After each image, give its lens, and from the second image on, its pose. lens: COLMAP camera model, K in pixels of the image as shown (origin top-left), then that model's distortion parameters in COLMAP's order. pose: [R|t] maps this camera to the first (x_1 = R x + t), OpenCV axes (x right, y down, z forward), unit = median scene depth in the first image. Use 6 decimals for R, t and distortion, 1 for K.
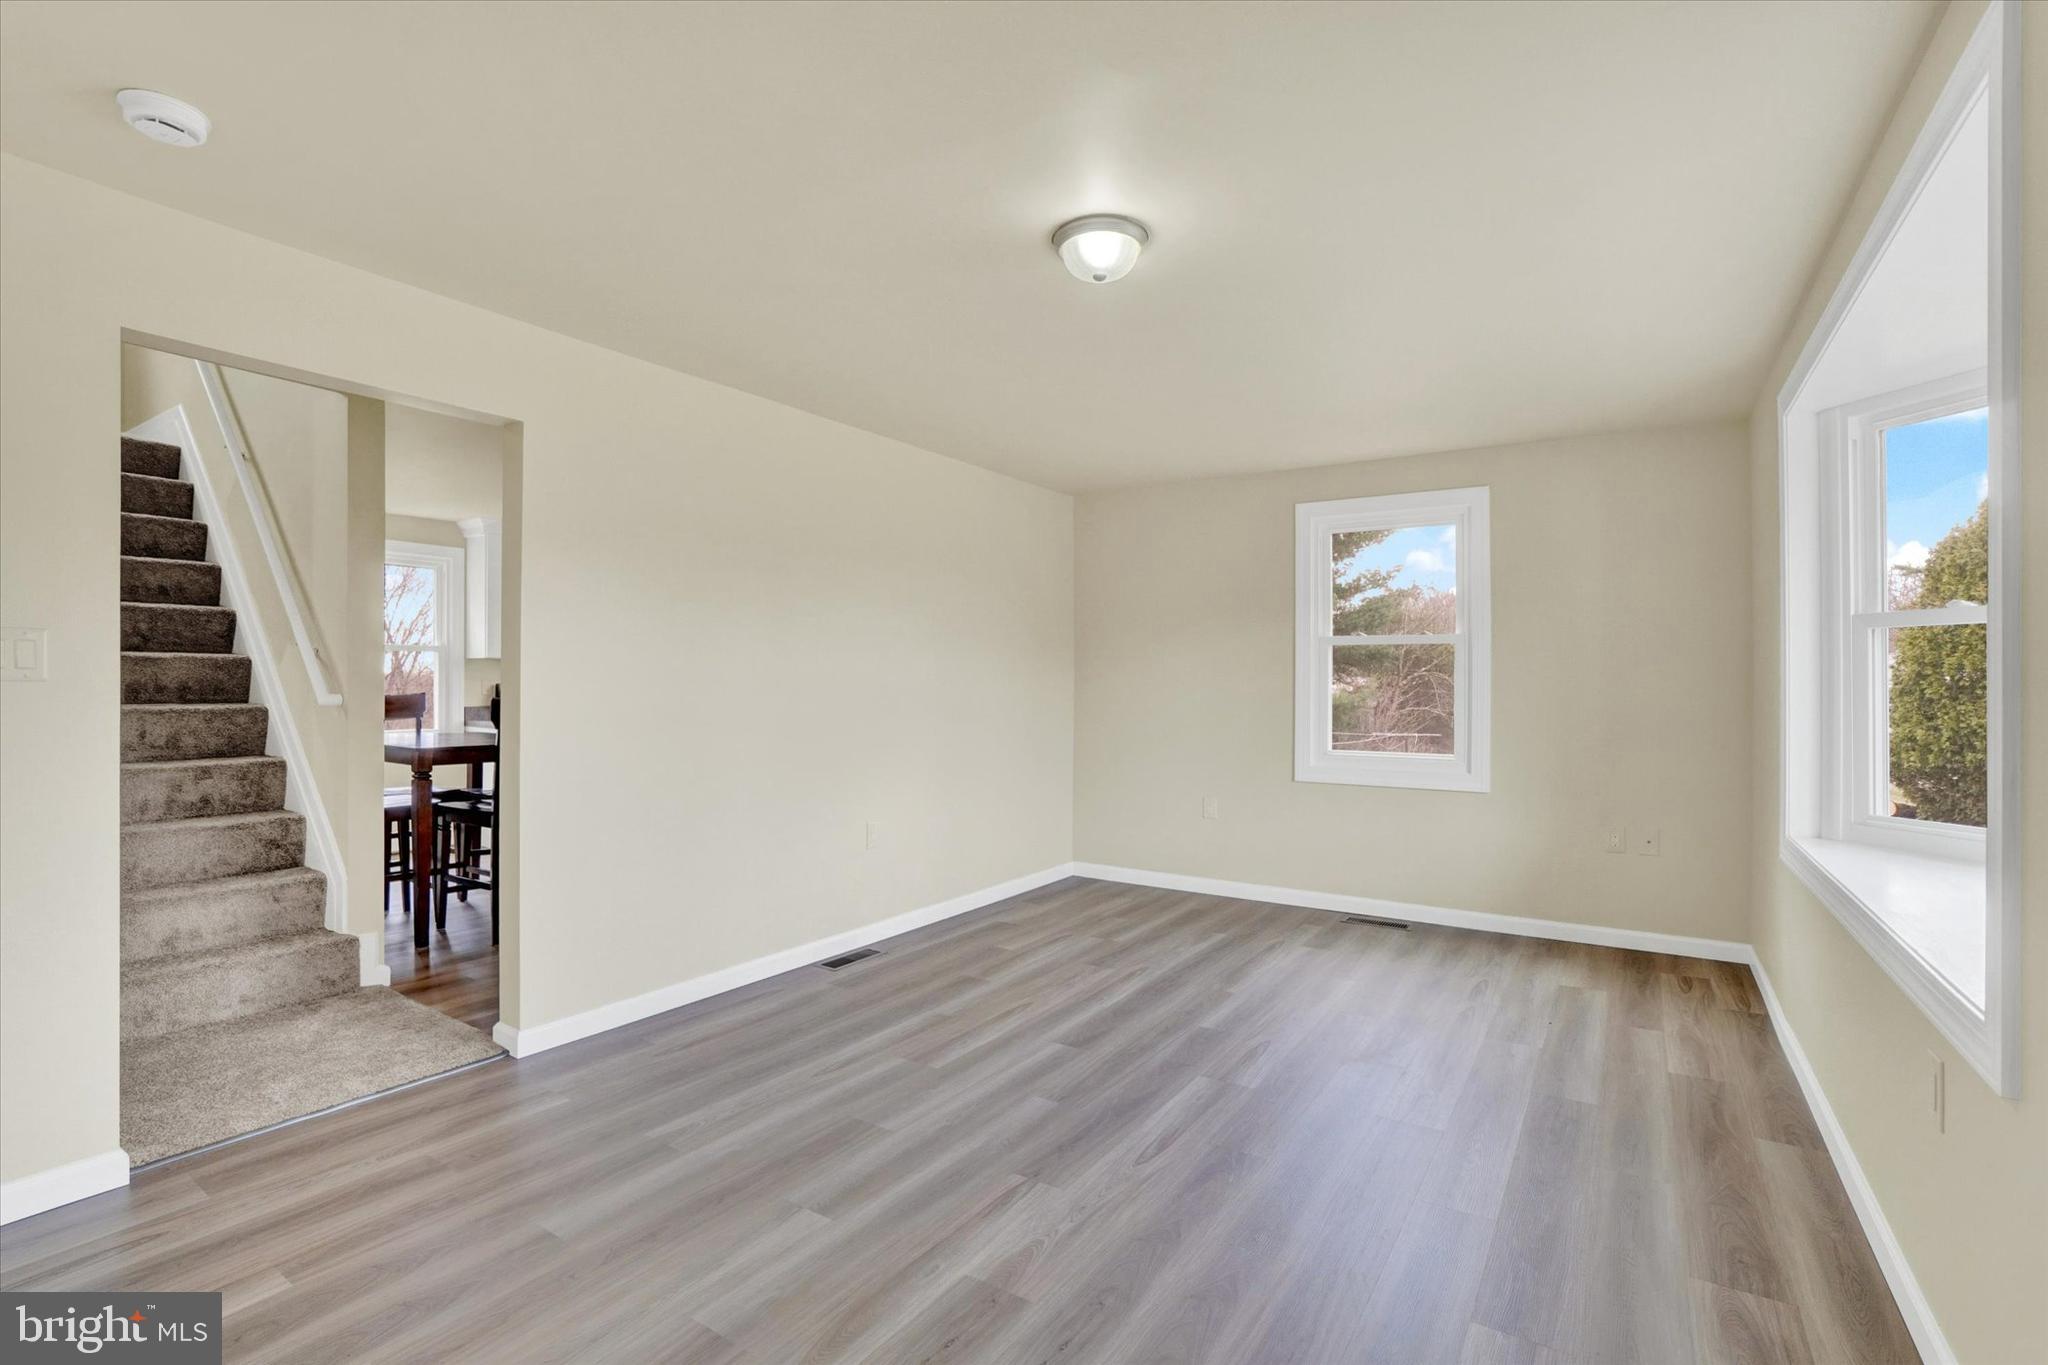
lens RADIAL K [[926.8, 0, 991.1], [0, 926.8, 685.8], [0, 0, 1]] dist [-0.065591, 0.018803]
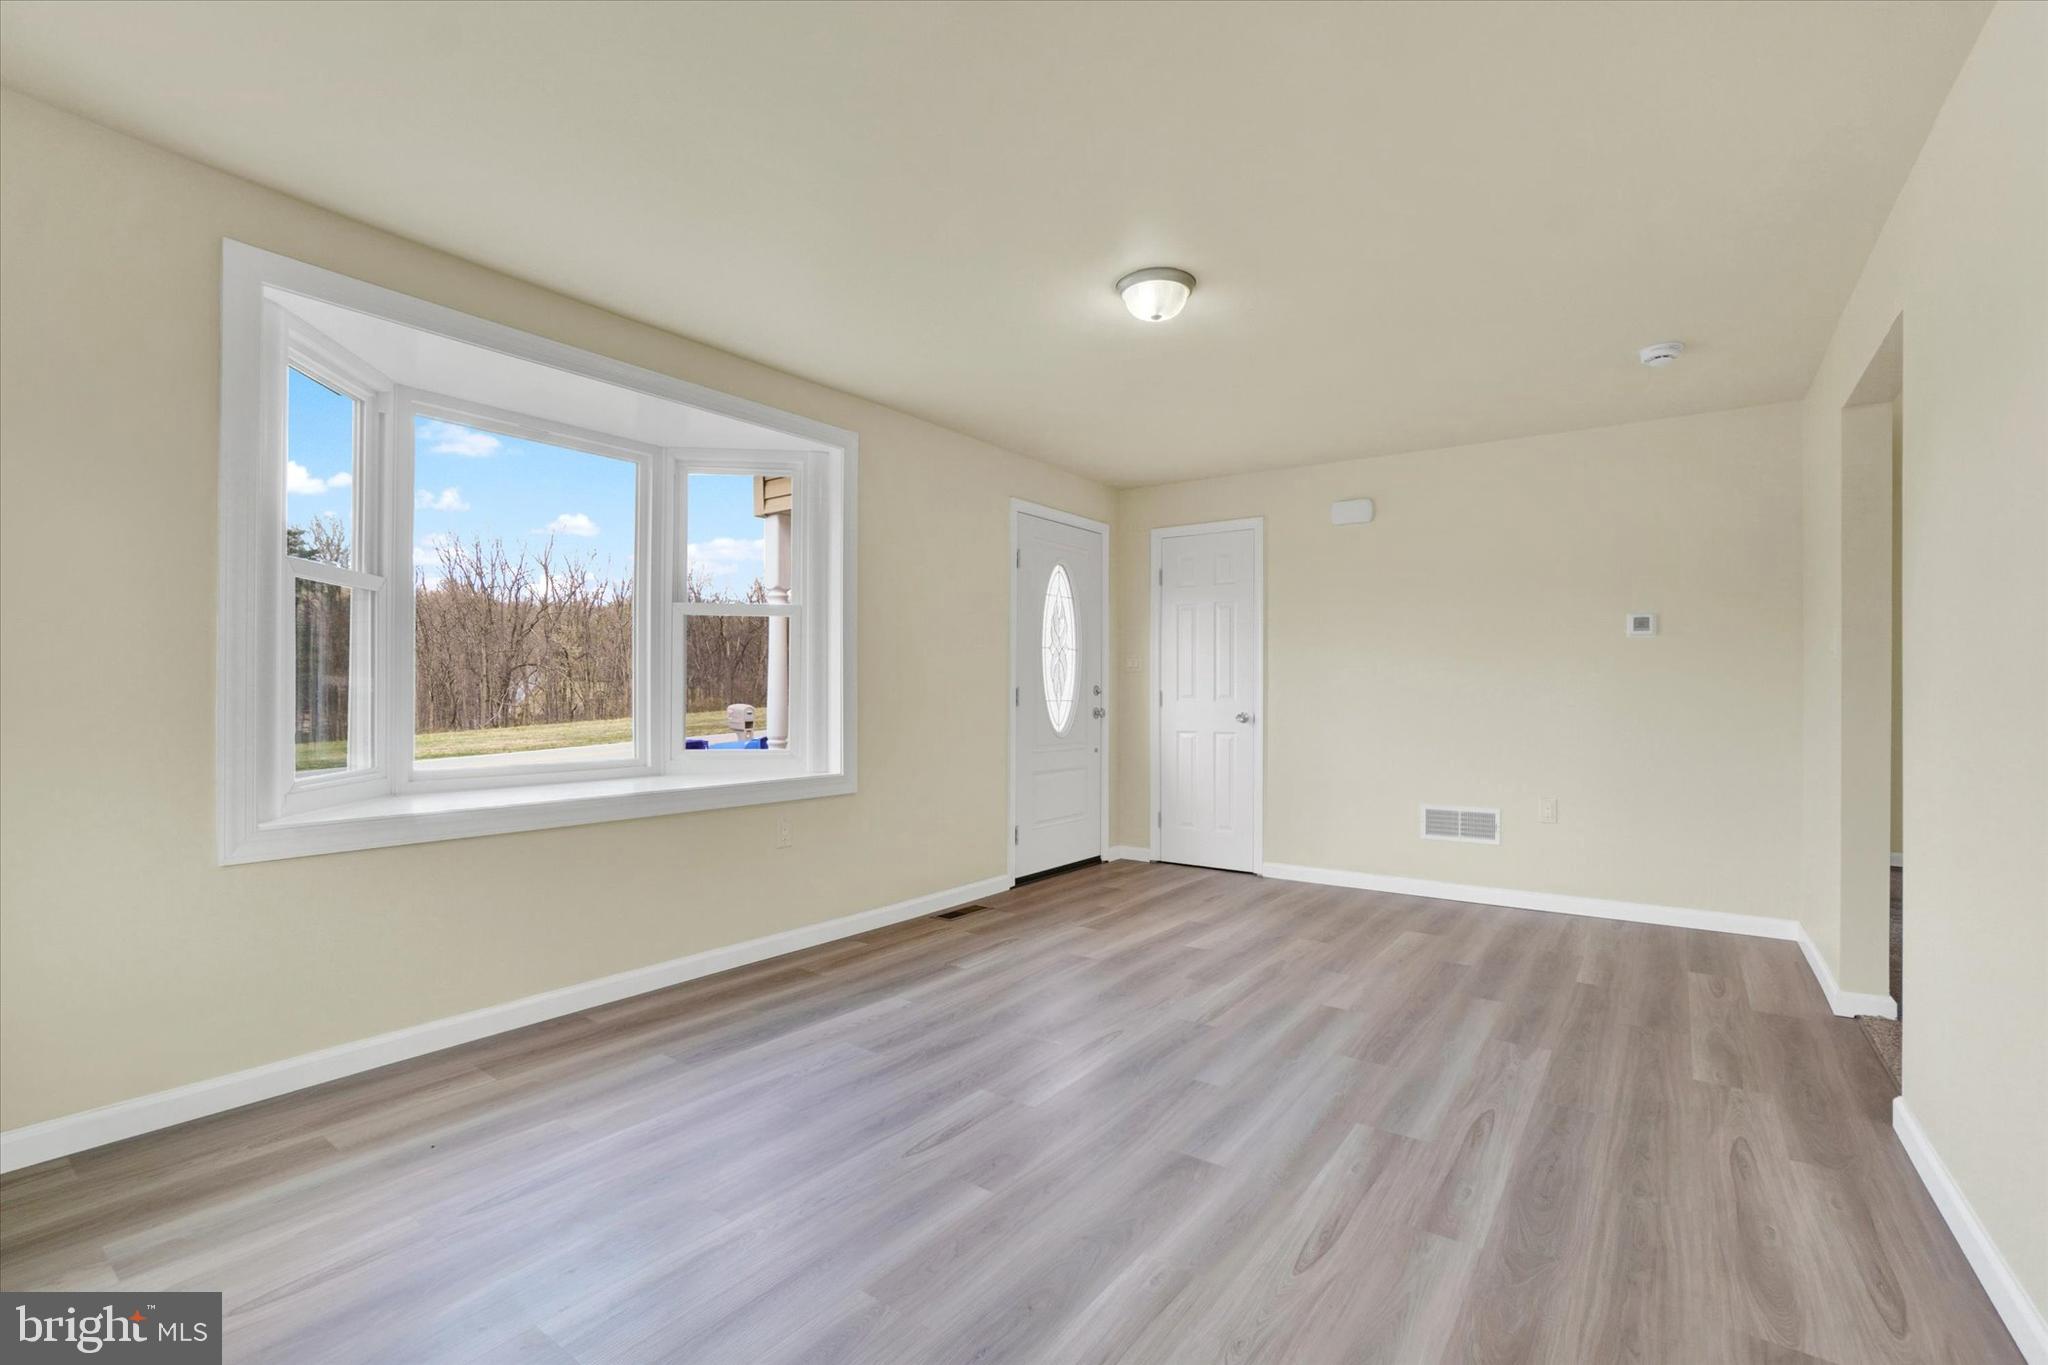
lens RADIAL K [[936.4, 0, 1010.9], [0, 936.4, 689.4], [0, 0, 1]] dist [-0.065809, 0.021164]
pose [[-0.999722, -0.010874, 0.020938, 0.202804], [-0.010859, 0.999941, 0.000824, 0.036782], [-0.020945, 0.000596, -0.999780, 1.594880]]
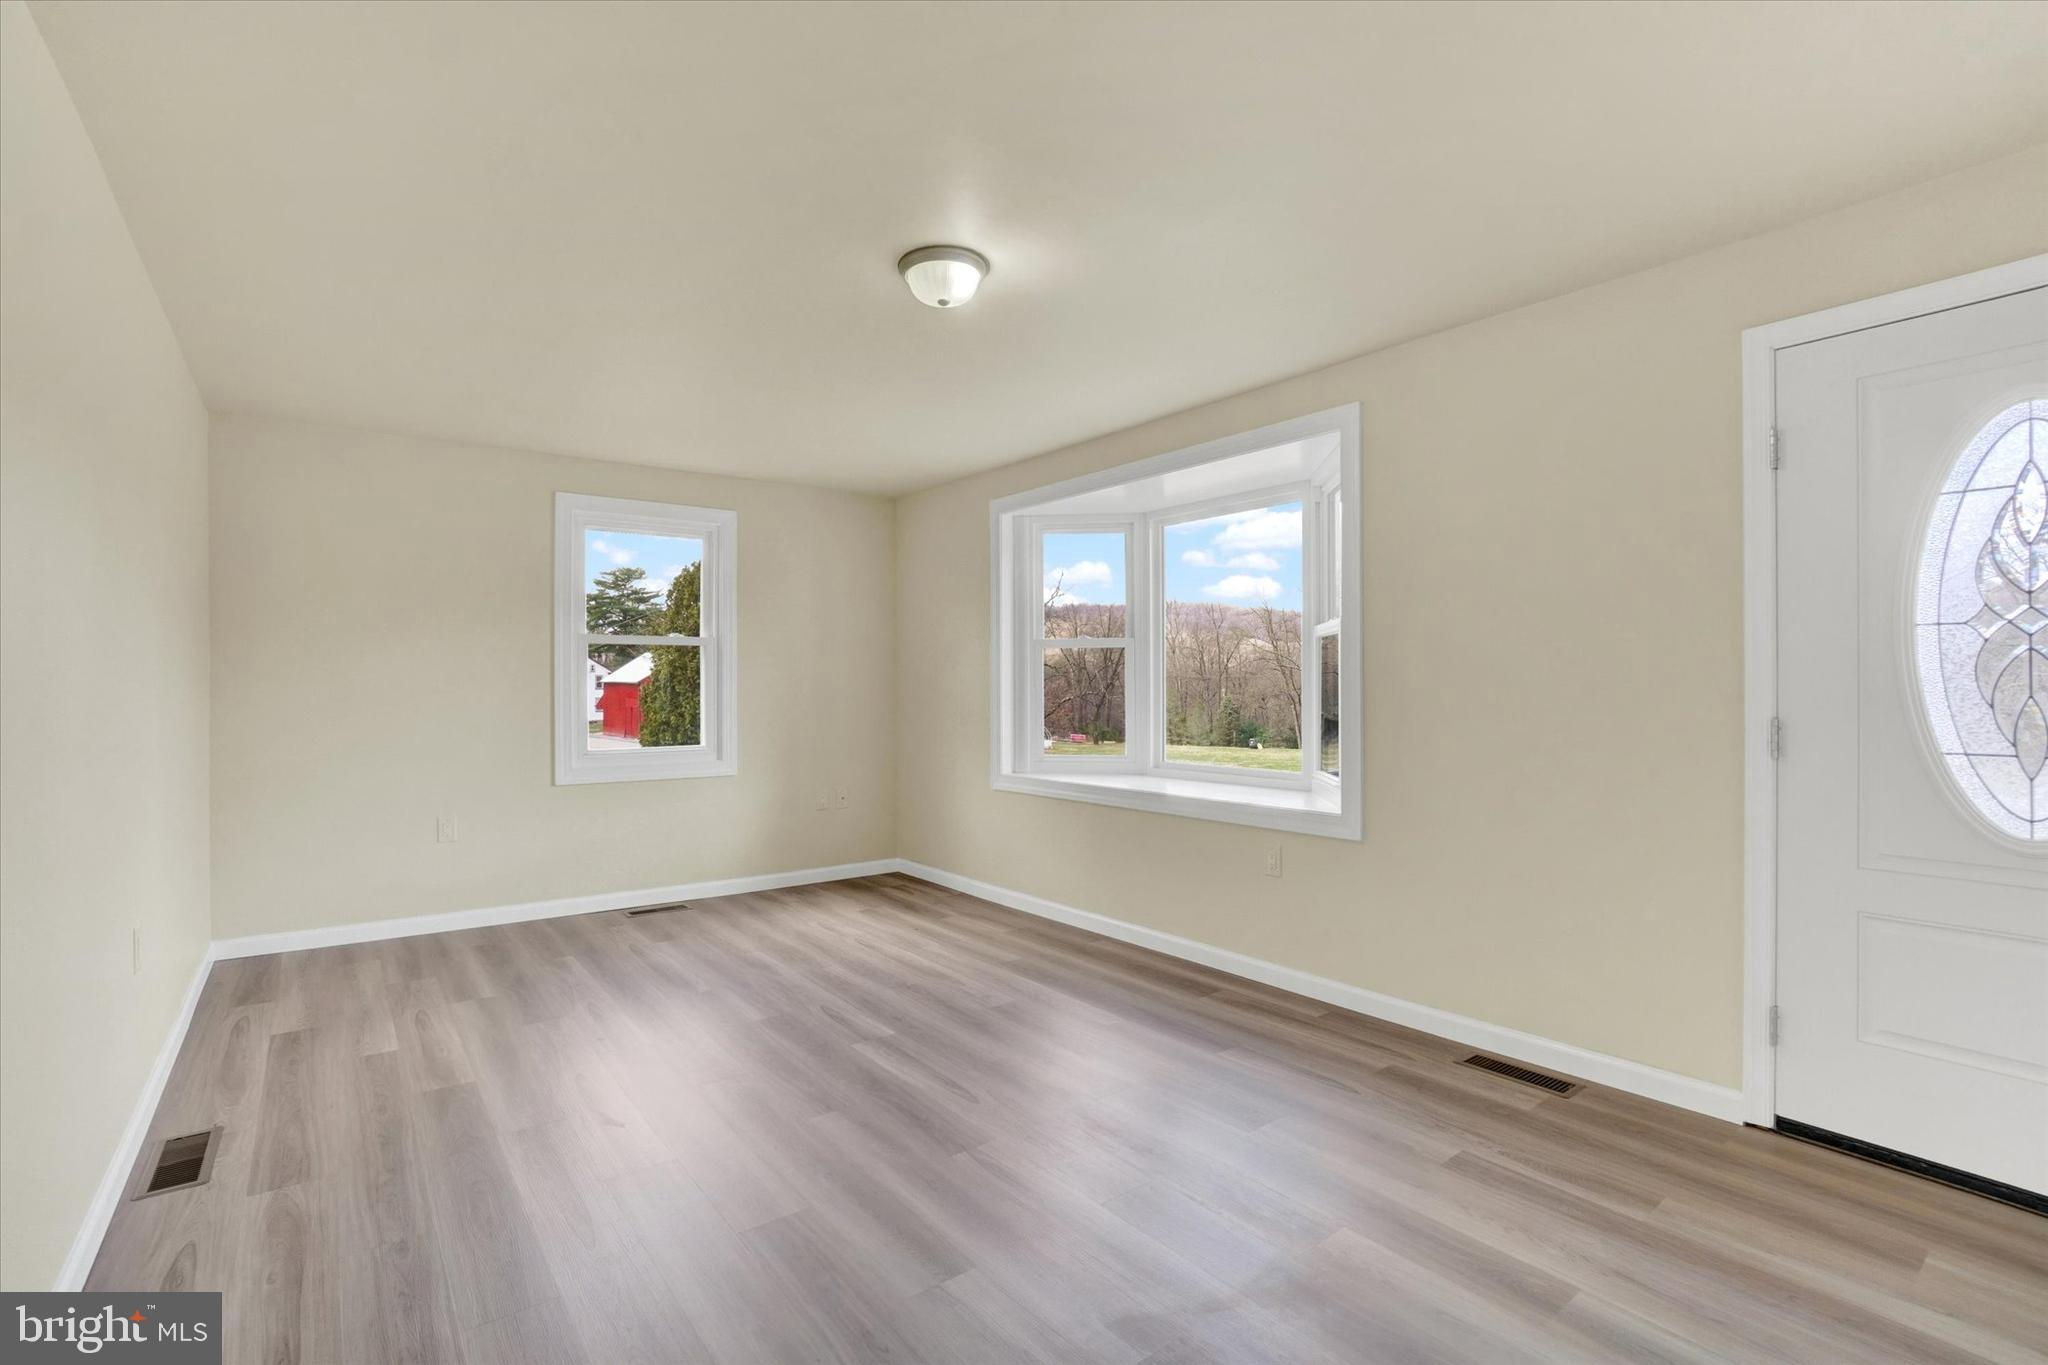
lens RADIAL K [[926.8, 0, 991.1], [0, 926.8, 685.8], [0, 0, 1]] dist [-0.065591, 0.018803]
pose [[0.322650, -0.007191, 0.946491, -0.633560], [0.007403, 0.999960, 0.005073, 0.000777], [-0.946489, 0.005370, 0.322690, 0.426745]]
